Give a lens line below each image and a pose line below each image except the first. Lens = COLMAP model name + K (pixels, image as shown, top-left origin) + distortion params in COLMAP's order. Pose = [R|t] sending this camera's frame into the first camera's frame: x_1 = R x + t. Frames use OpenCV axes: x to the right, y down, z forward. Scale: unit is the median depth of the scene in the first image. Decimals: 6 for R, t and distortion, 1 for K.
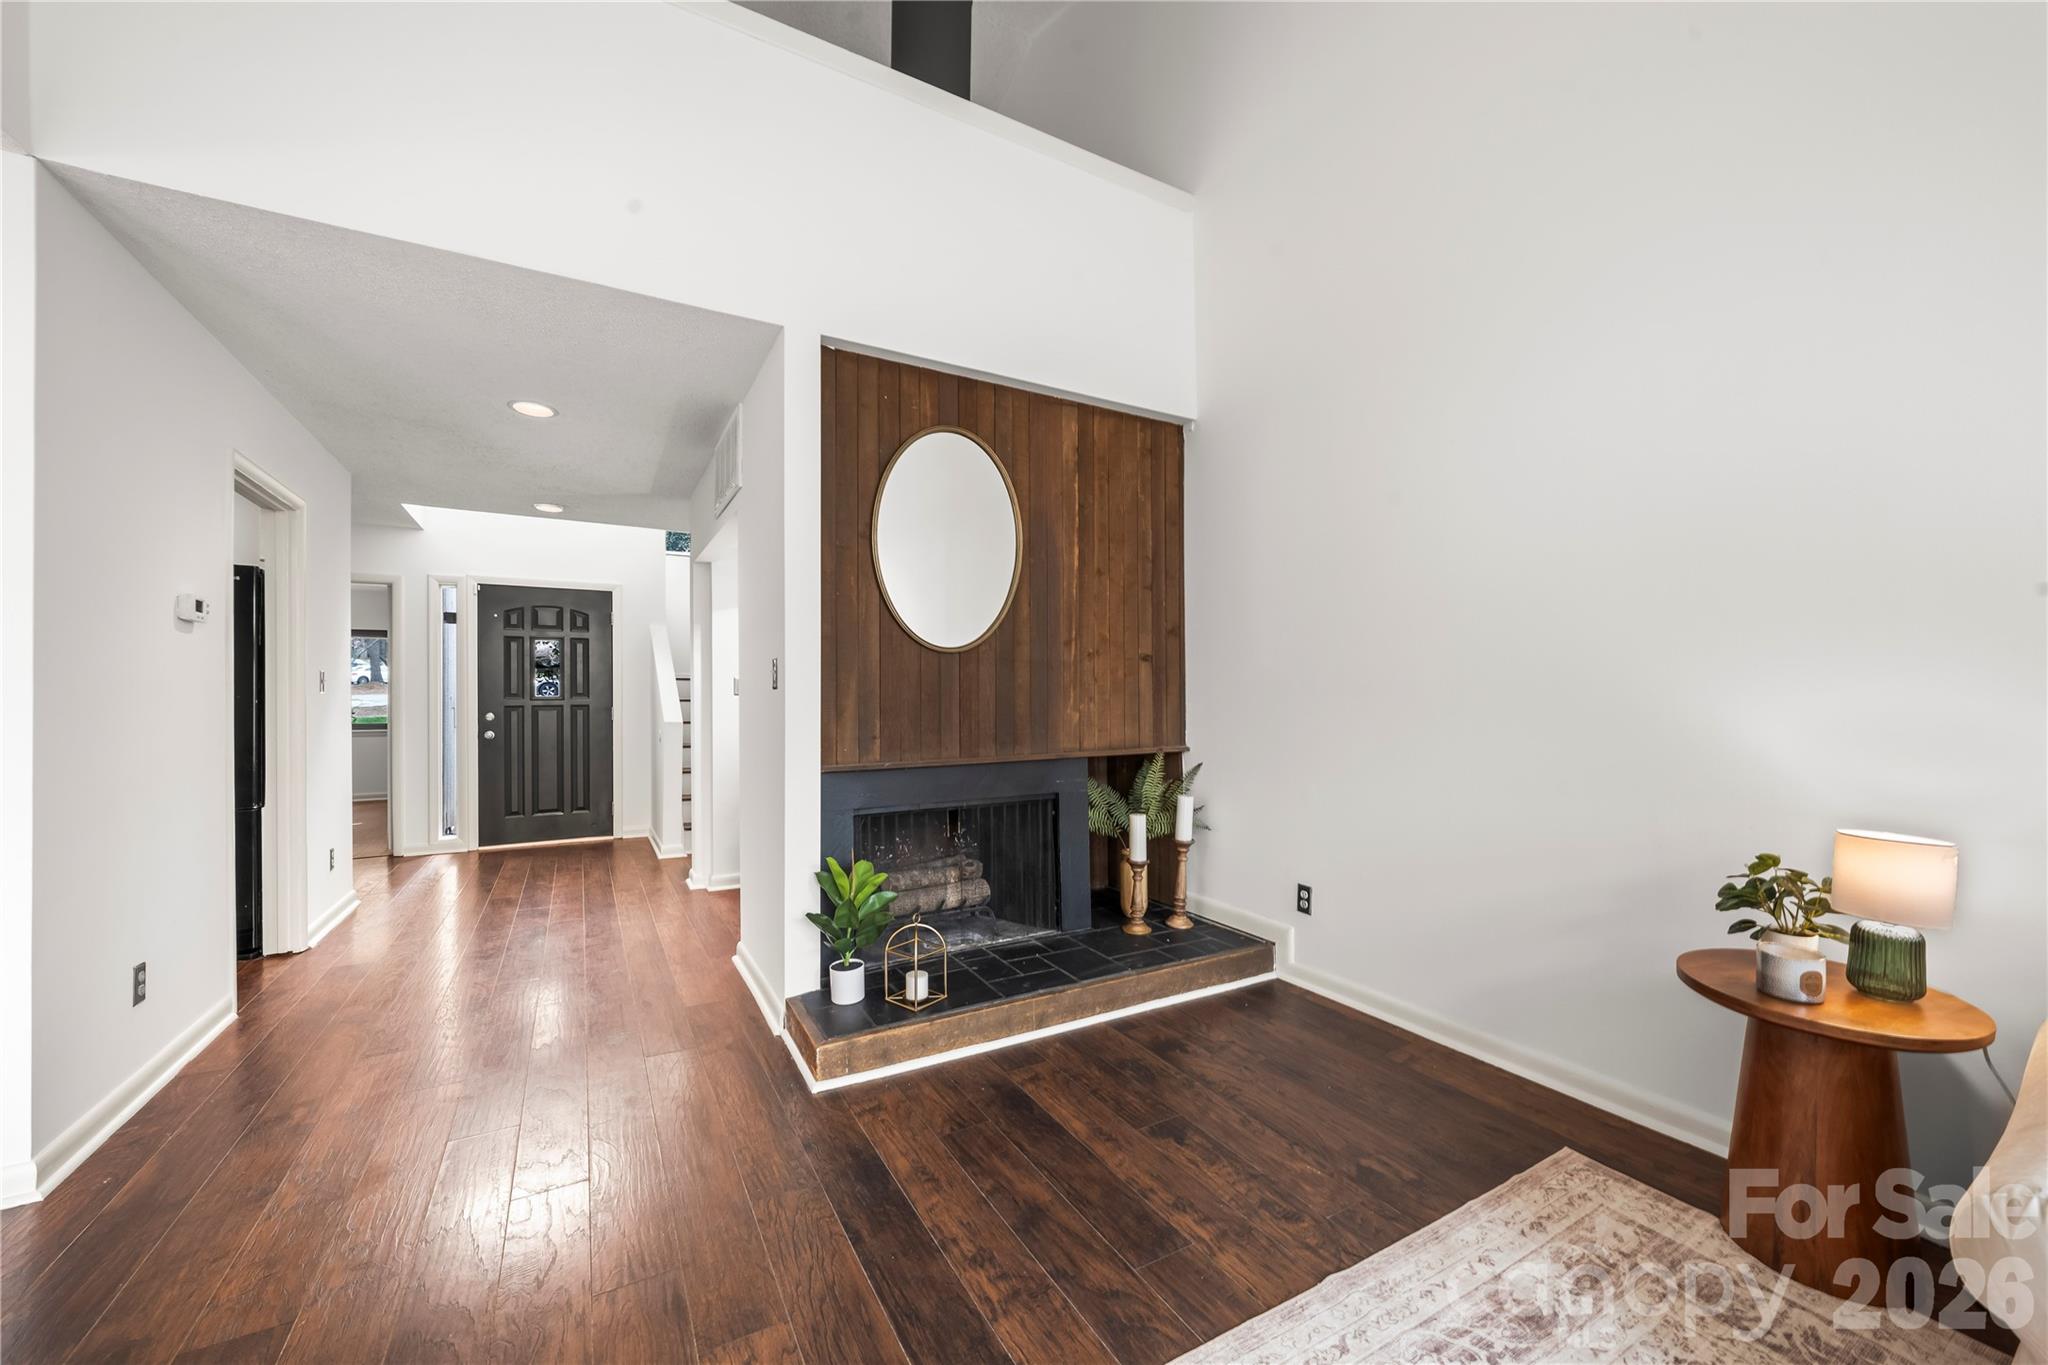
lens RADIAL K [[768.8, 0, 1026.8], [0, 768.8, 697.7], [0, 0, 1]] dist [-0.002586, -0.000287]
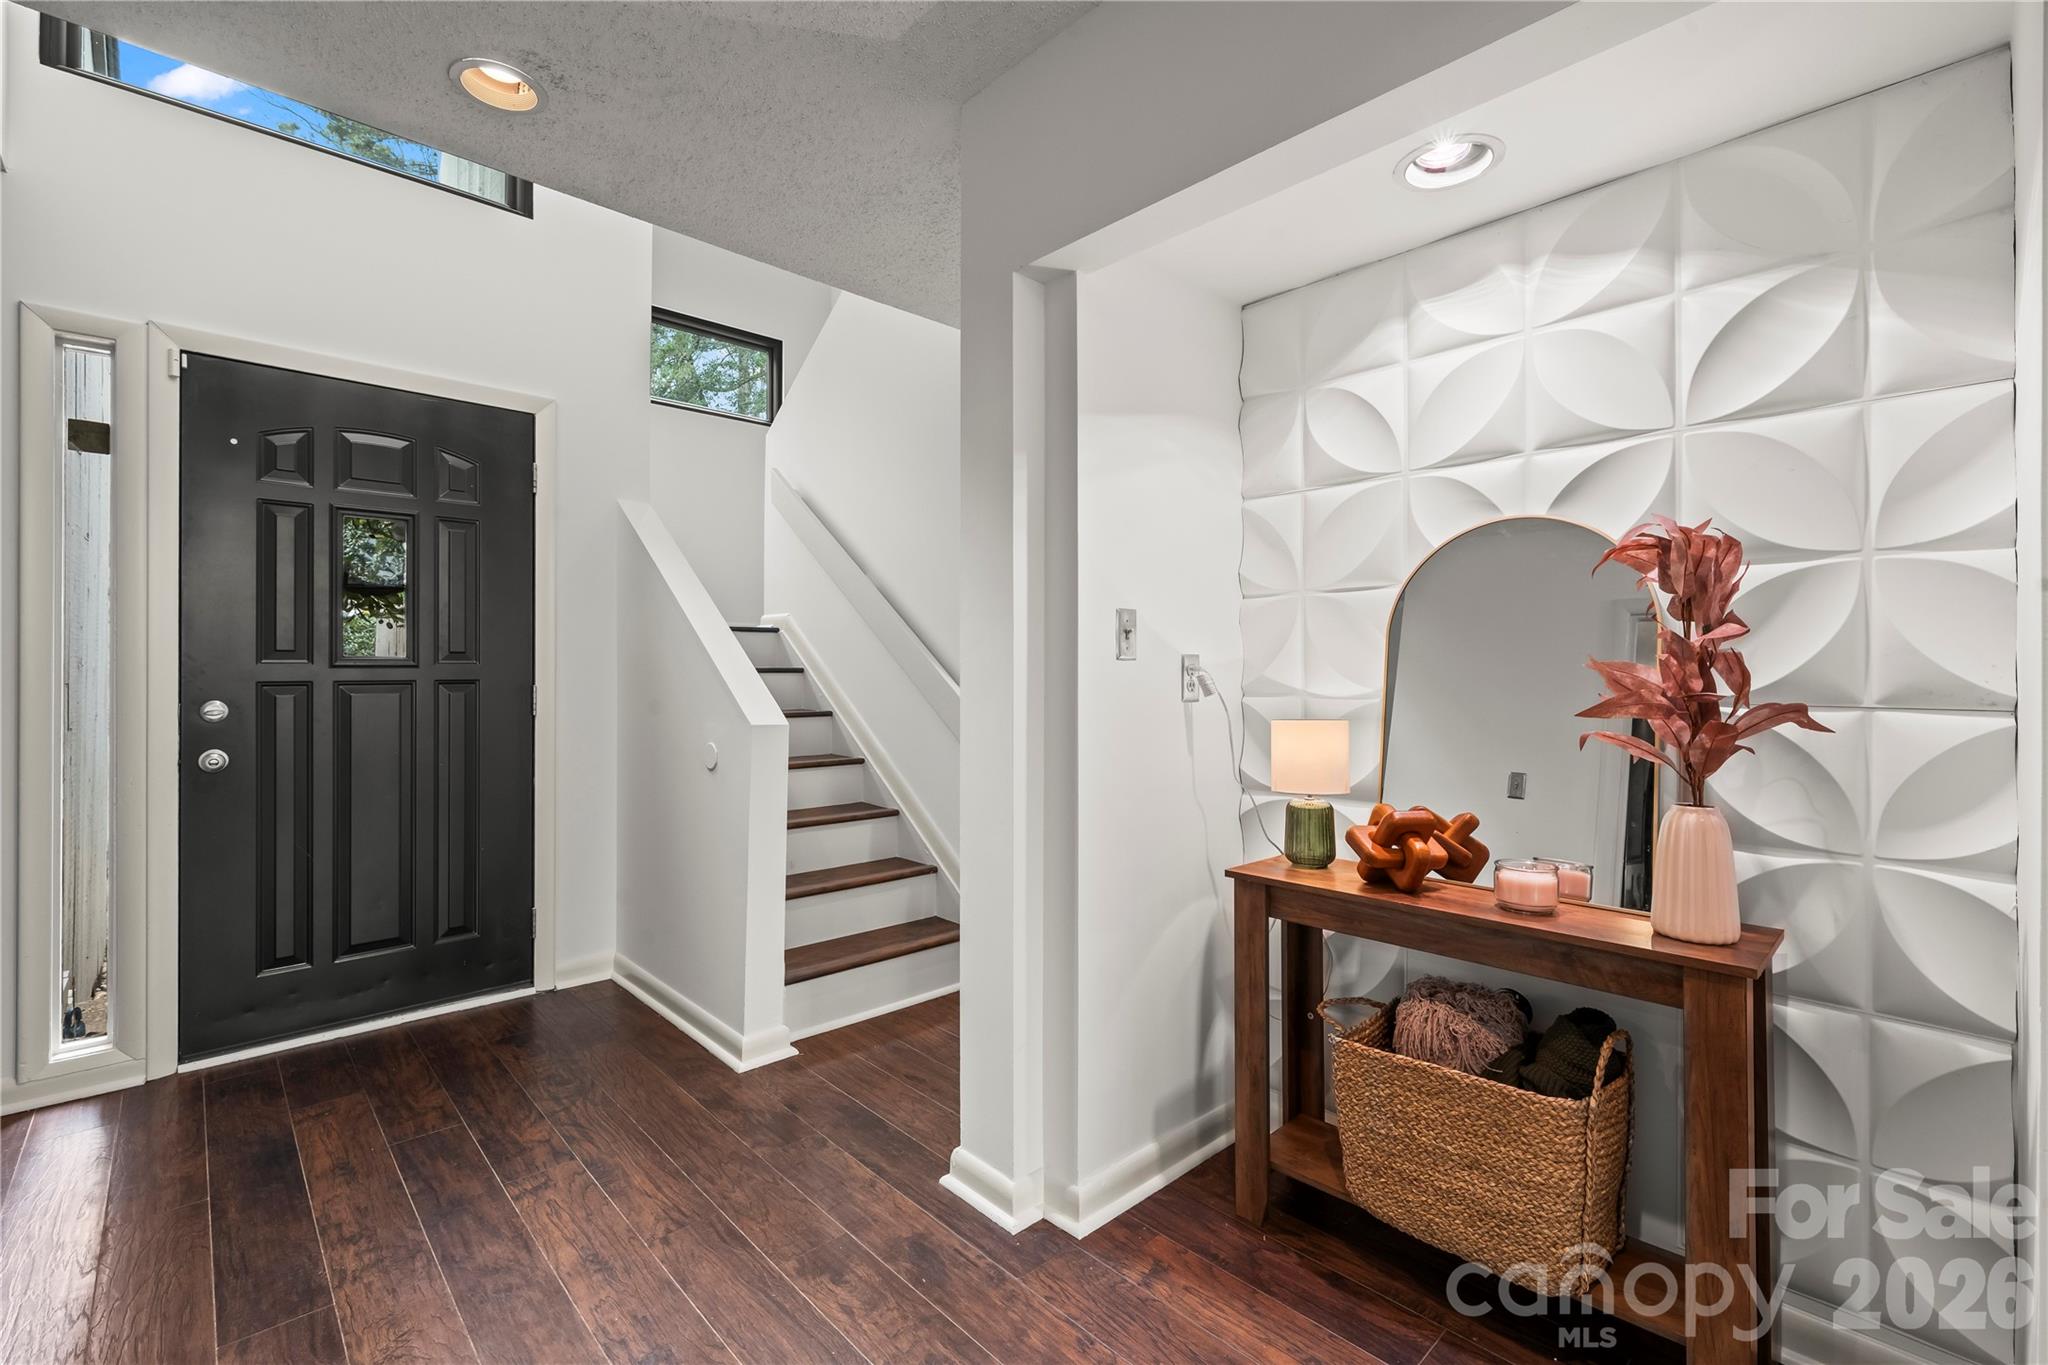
lens RADIAL K [[878.5, 0, 1005.6], [0, 878.5, 667.9], [0, 0, 1]] dist [0.003469, -0.000637]
pose [[0.974819, 0.008136, 0.222851, -0.767732], [-0.008348, 0.999965, 0.000007, 0.001680], [-0.222843, -0.001868, 0.974853, 0.907783]]
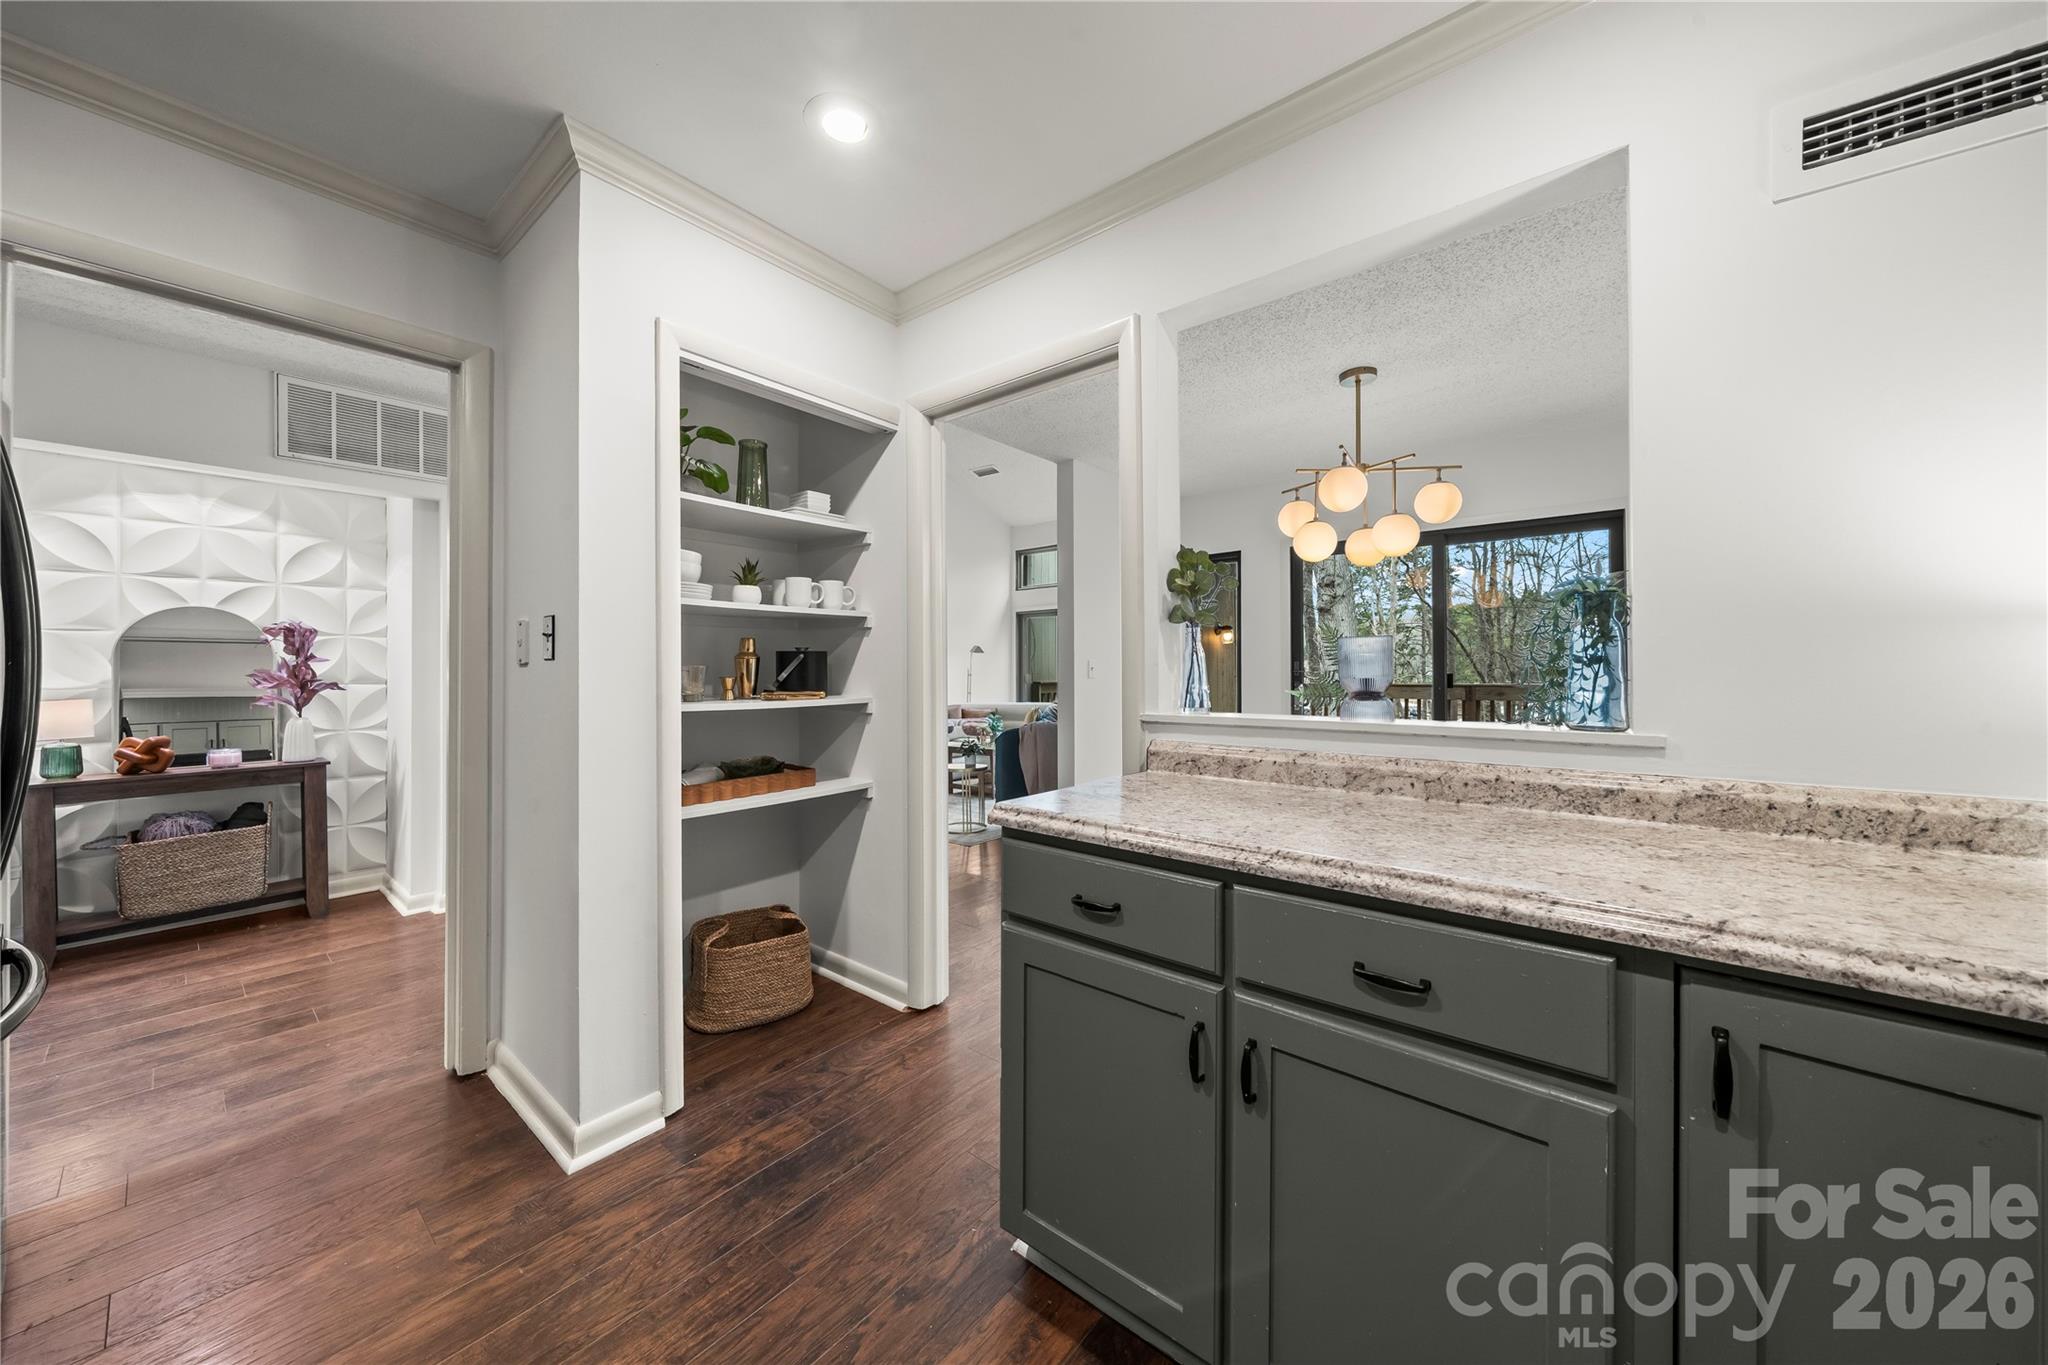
lens RADIAL K [[694.4, 0, 1013.3], [0, 694.4, 667.1], [0, 0, 1]] dist [-0.004021, 0.000034]
pose [[-0.344372, 0.010214, 0.938778, -1.691574], [0.003594, 0.999948, -0.009561, 0.006457], [-0.938826, 0.000081, -0.344391, 0.607538]]
